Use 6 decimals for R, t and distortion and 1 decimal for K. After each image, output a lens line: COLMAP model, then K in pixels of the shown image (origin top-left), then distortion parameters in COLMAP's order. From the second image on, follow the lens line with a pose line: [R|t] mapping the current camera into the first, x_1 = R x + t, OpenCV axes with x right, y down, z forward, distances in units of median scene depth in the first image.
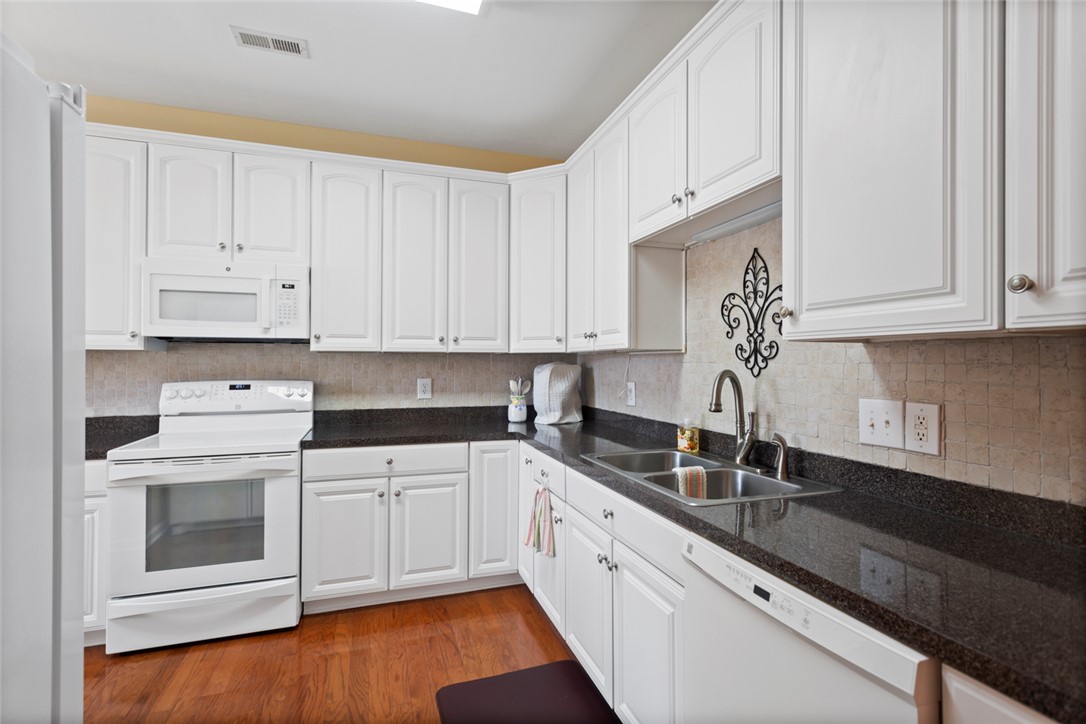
lens RADIAL K [[520.0, 0, 545.1], [0, 520.0, 355.9], [0, 0, 1]] dist [0.000582, 0.000004]
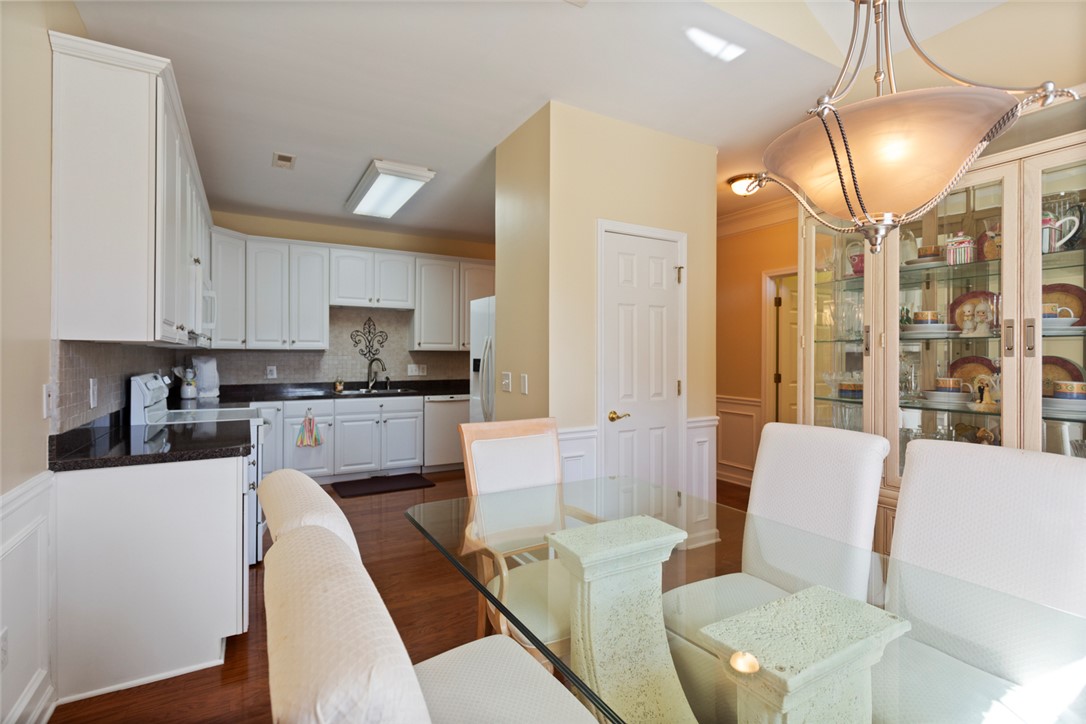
lens RADIAL K [[520.0, 0, 545.1], [0, 520.0, 355.9], [0, 0, 1]] dist [0.000582, 0.000004]
pose [[-0.204897, -0.001265, 0.978783, -2.717861], [-0.014117, 0.999899, -0.001663, 0.005422], [-0.978682, -0.014158, -0.204895, 0.616855]]
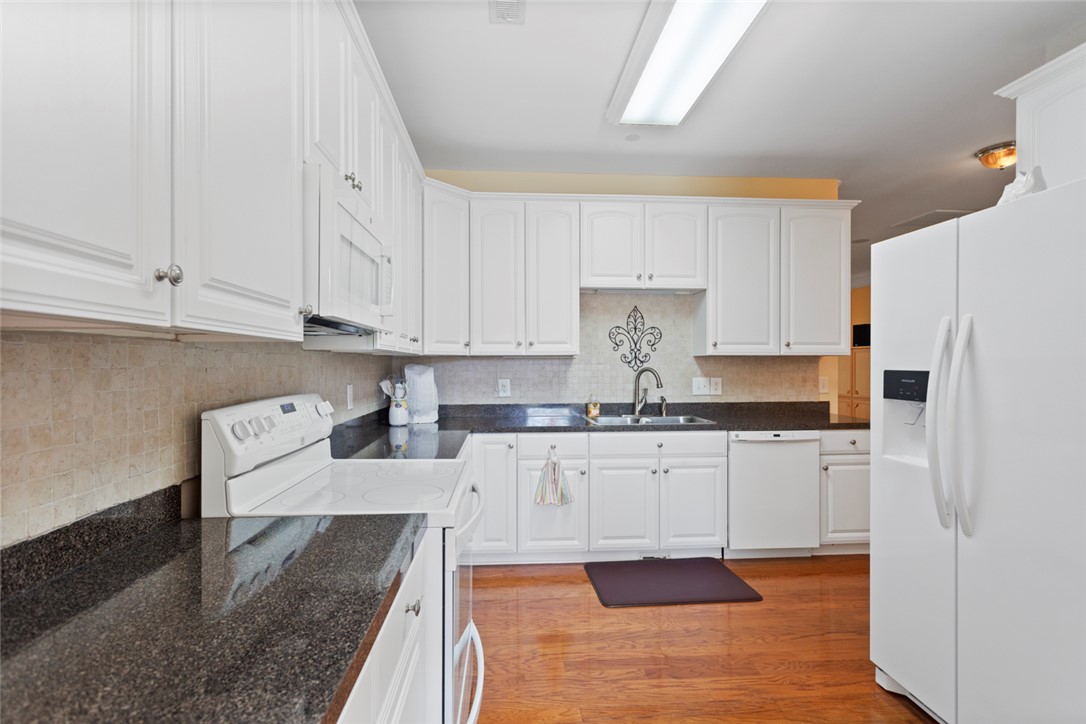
lens RADIAL K [[525.4, 0, 543.0], [0, 525.4, 362.0], [0, 0, 1]] dist [0.001062, 0.000026]
pose [[0.237532, 0.001862, 0.971378, -1.610580], [-0.009189, 0.999958, 0.000331, 0.008435], [-0.971336, -0.009004, 0.237539, 0.859150]]
